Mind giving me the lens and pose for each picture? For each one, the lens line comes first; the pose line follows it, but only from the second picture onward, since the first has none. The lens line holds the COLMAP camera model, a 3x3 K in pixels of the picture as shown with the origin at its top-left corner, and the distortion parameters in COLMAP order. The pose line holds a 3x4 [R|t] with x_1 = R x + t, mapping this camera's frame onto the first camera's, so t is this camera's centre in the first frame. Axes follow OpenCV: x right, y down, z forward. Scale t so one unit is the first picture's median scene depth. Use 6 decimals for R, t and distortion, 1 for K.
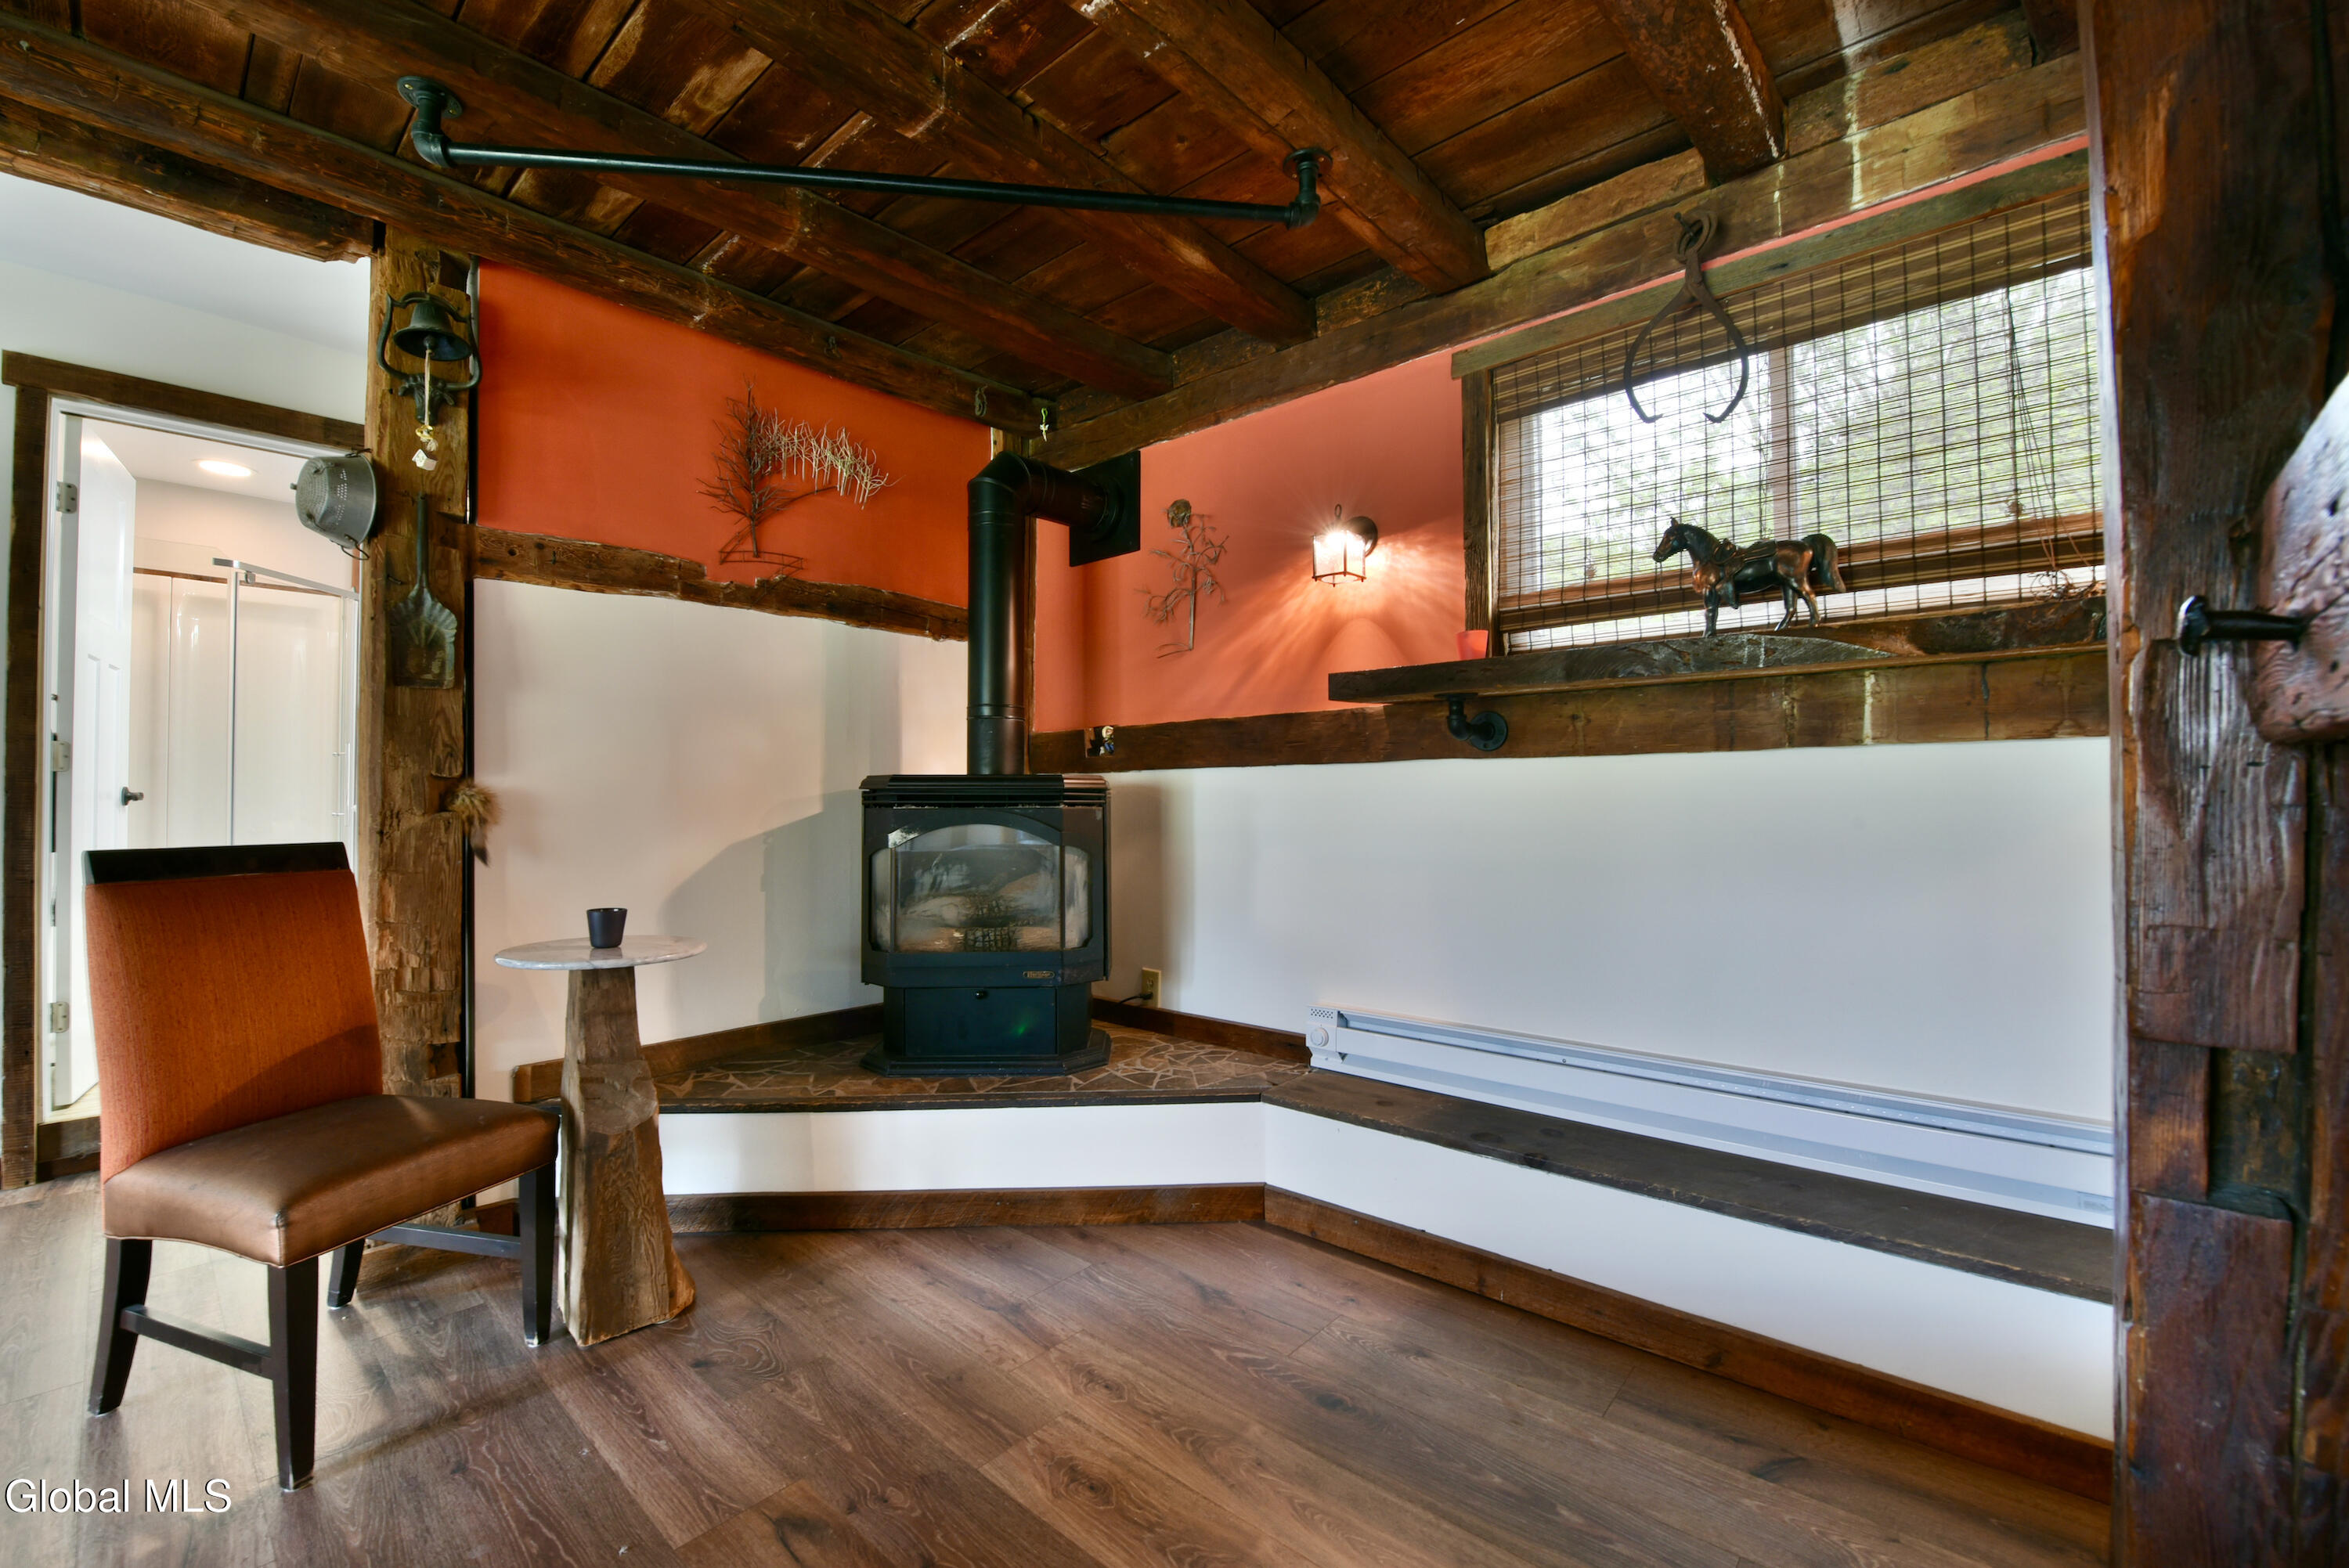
lens RADIAL K [[971.1, 0, 1174.5], [0, 971.1, 784.0], [0, 0, 1]] dist [-0.016610, -0.003210]
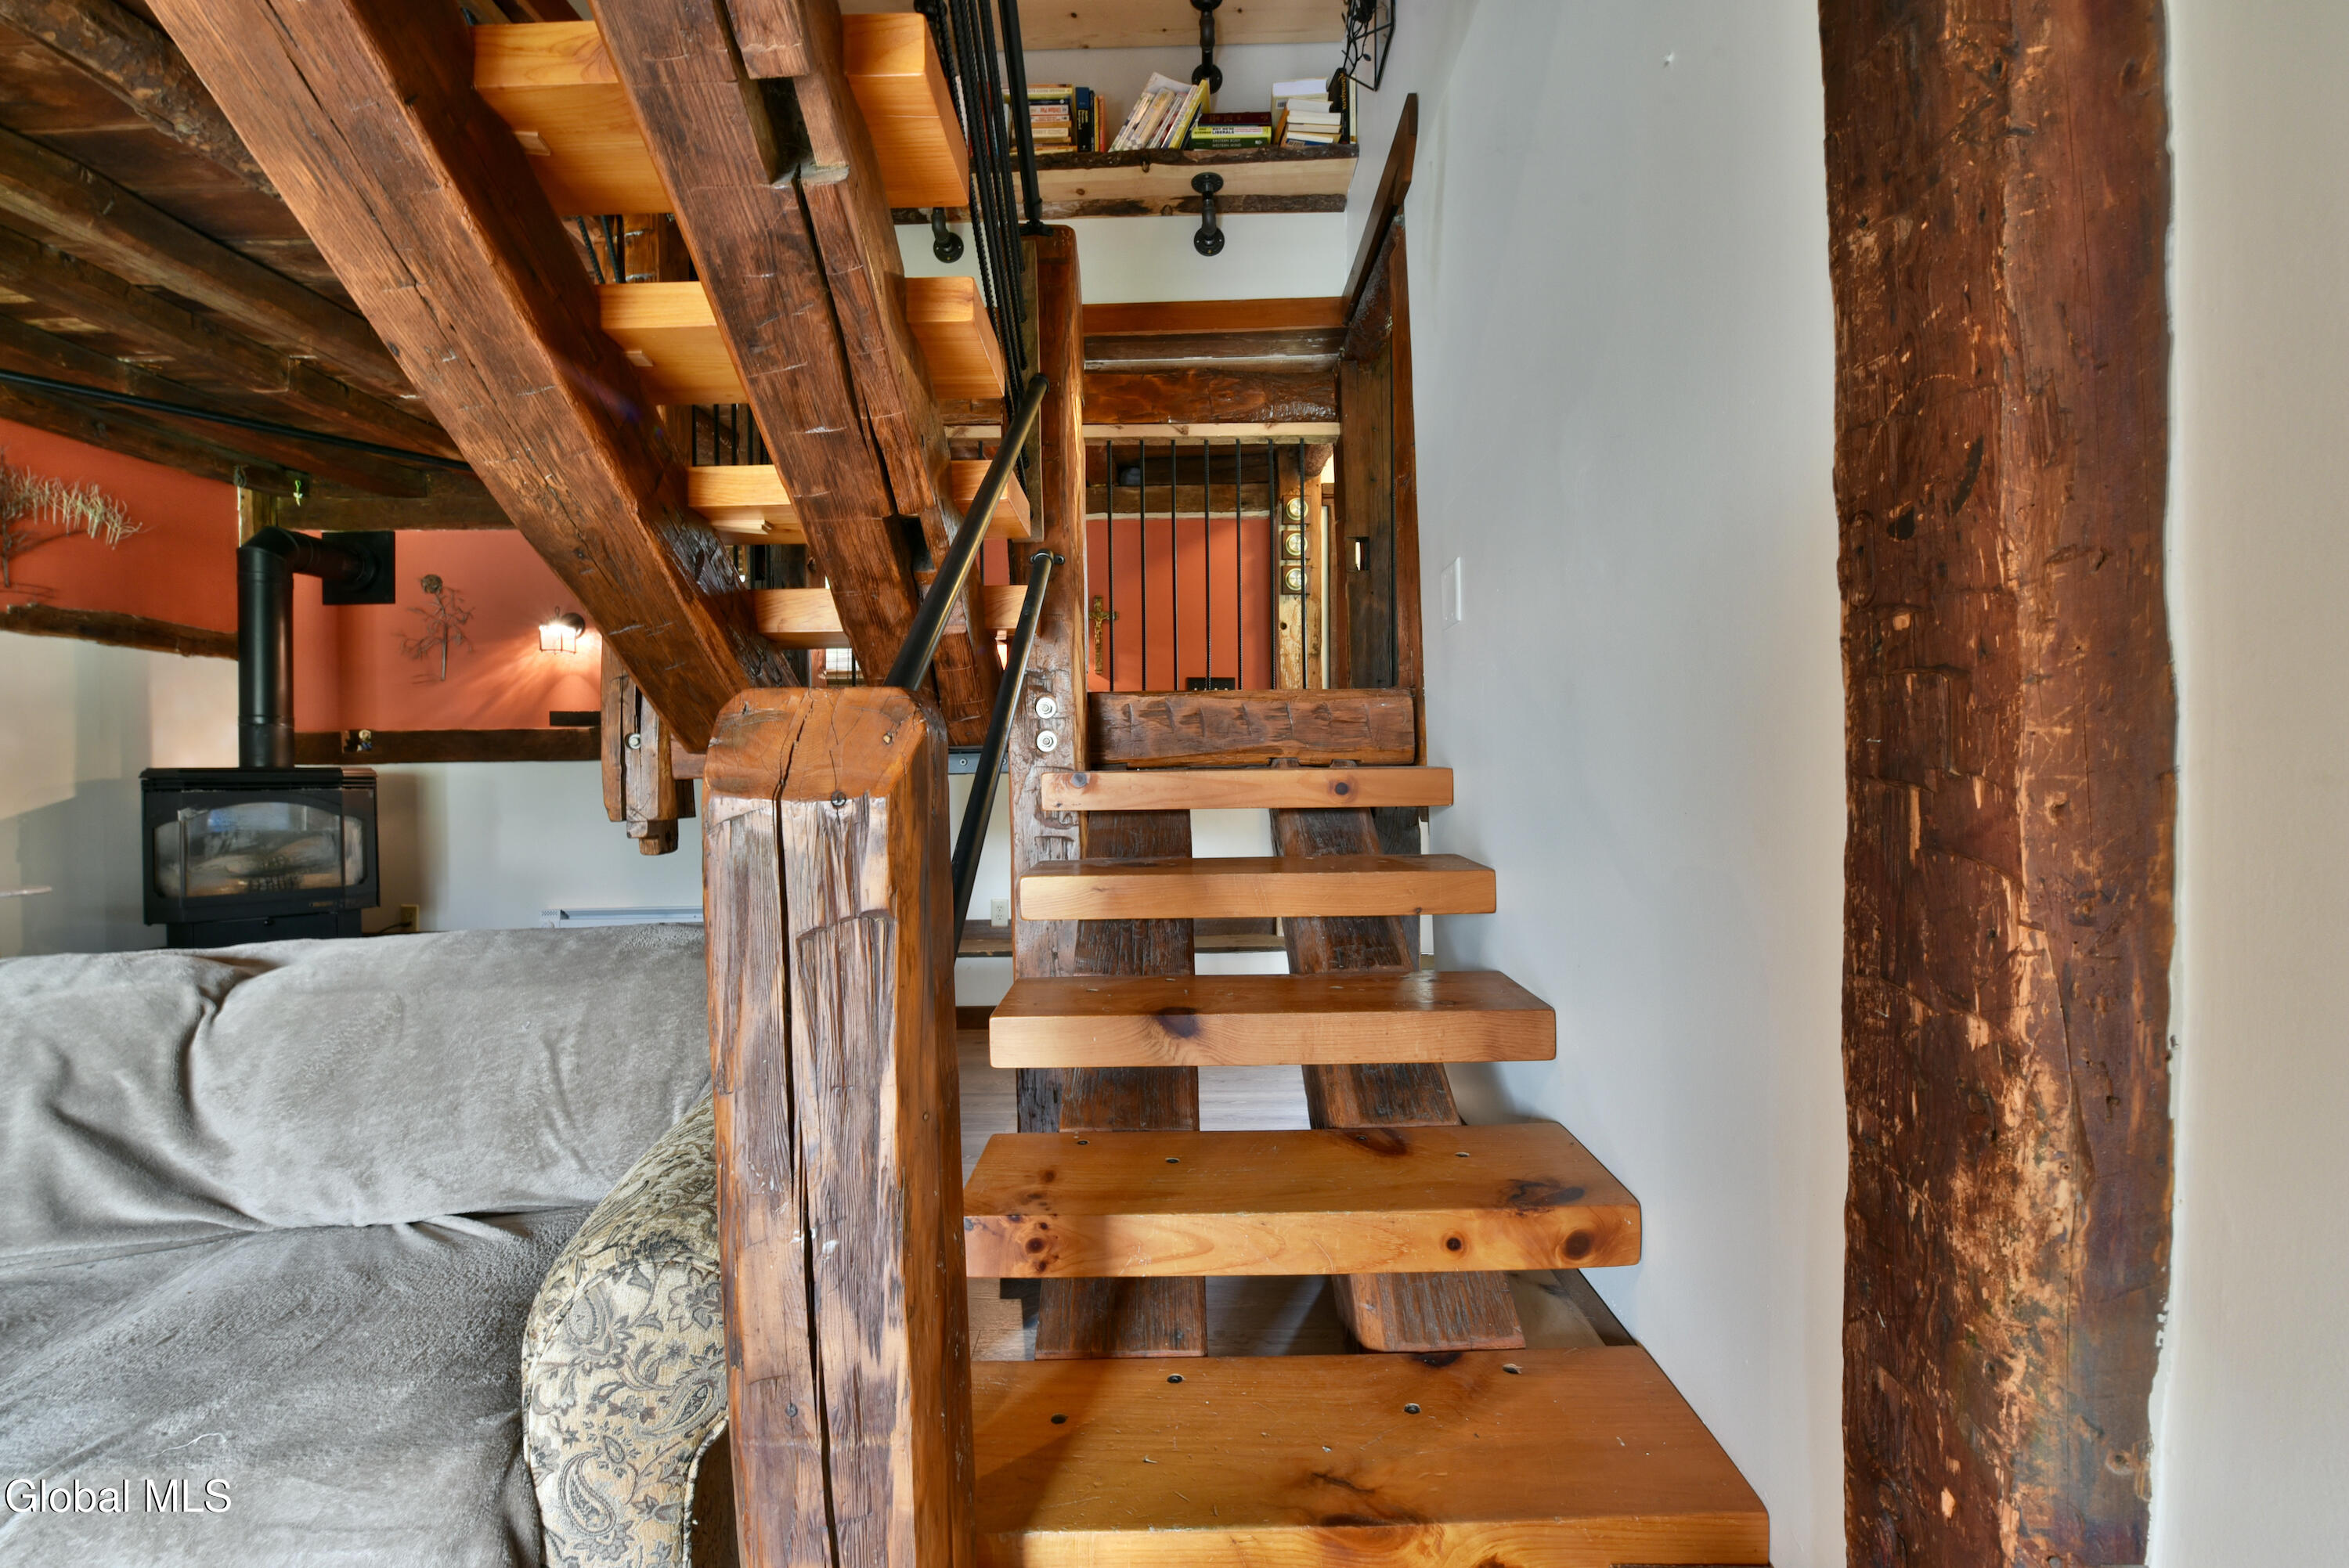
lens RADIAL K [[950.7, 0, 1180.2], [0, 950.7, 783.0], [0, 0, 1]] dist [-0.011005, -0.003988]
pose [[0.750876, -0.009112, 0.660380, -0.096534], [-0.002640, 0.999855, 0.016798, -0.012755], [-0.660438, -0.014357, 0.750744, -0.869164]]
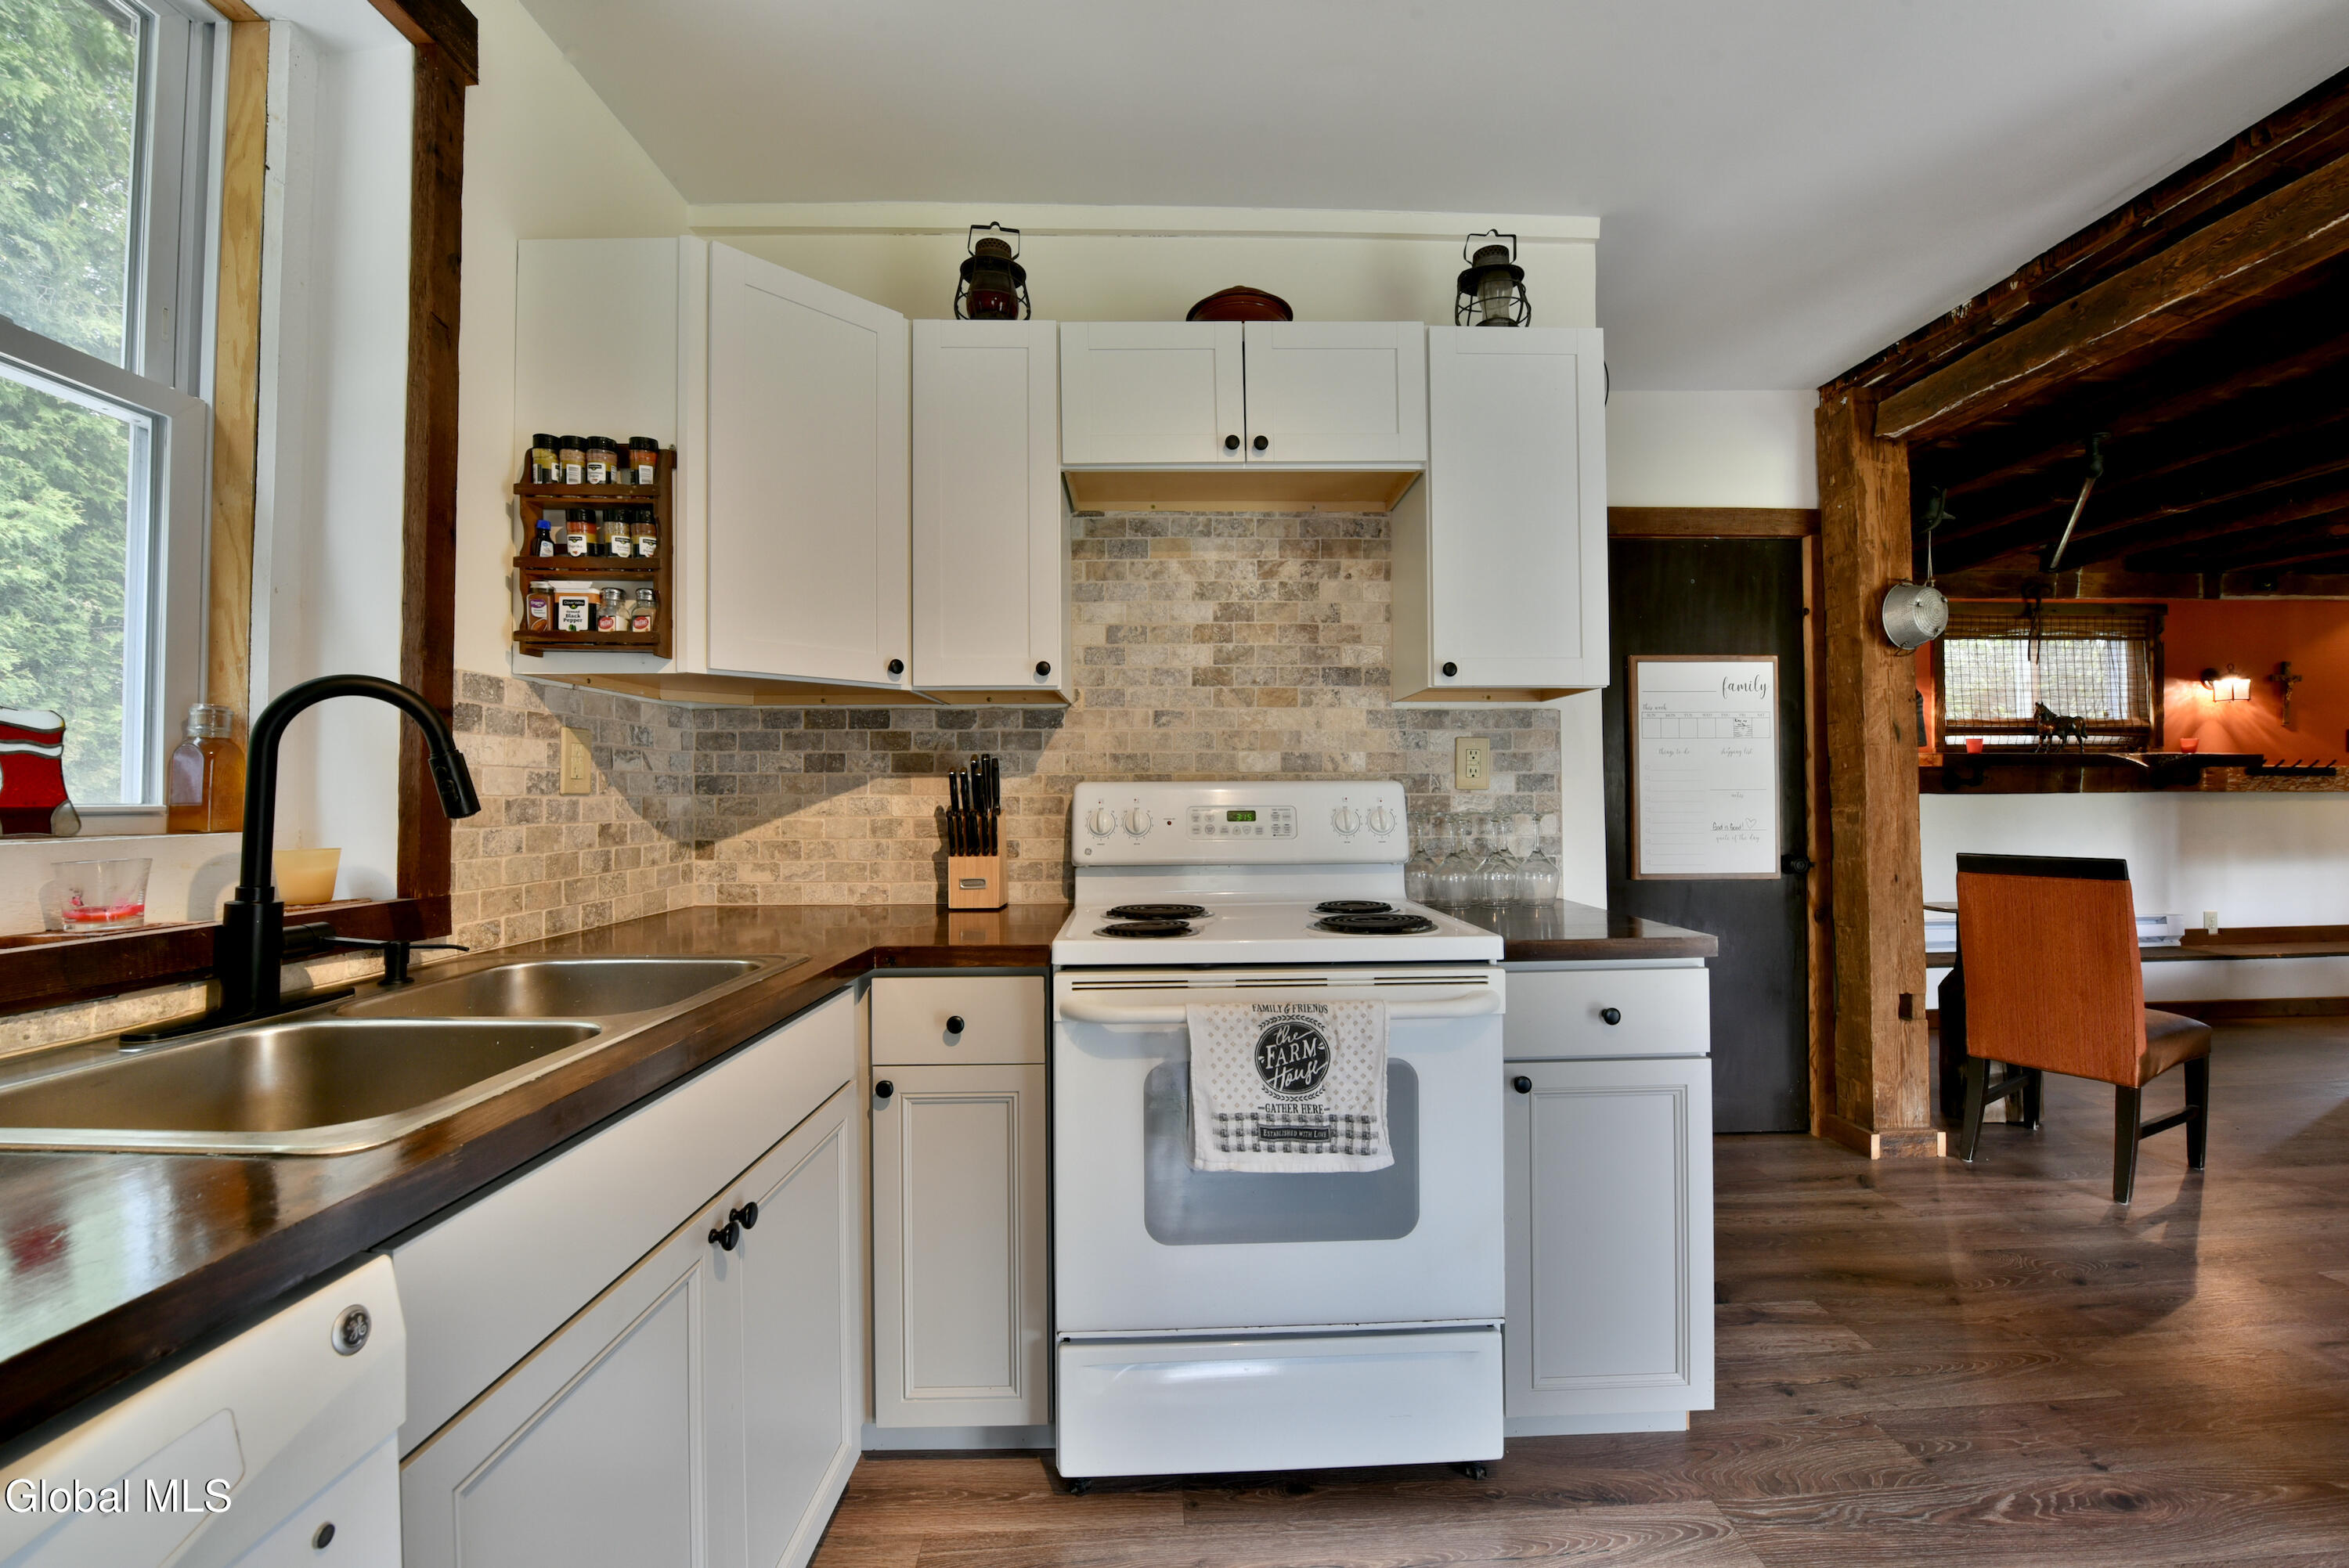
lens RADIAL K [[936.1, 0, 1178.5], [0, 936.1, 786.5], [0, 0, 1]] dist [-0.014510, -0.004228]
pose [[0.738500, 0.007779, 0.674209, -2.252983], [-0.009475, 0.999954, -0.001159, -0.025007], [-0.674187, -0.005533, 0.738540, 0.593597]]
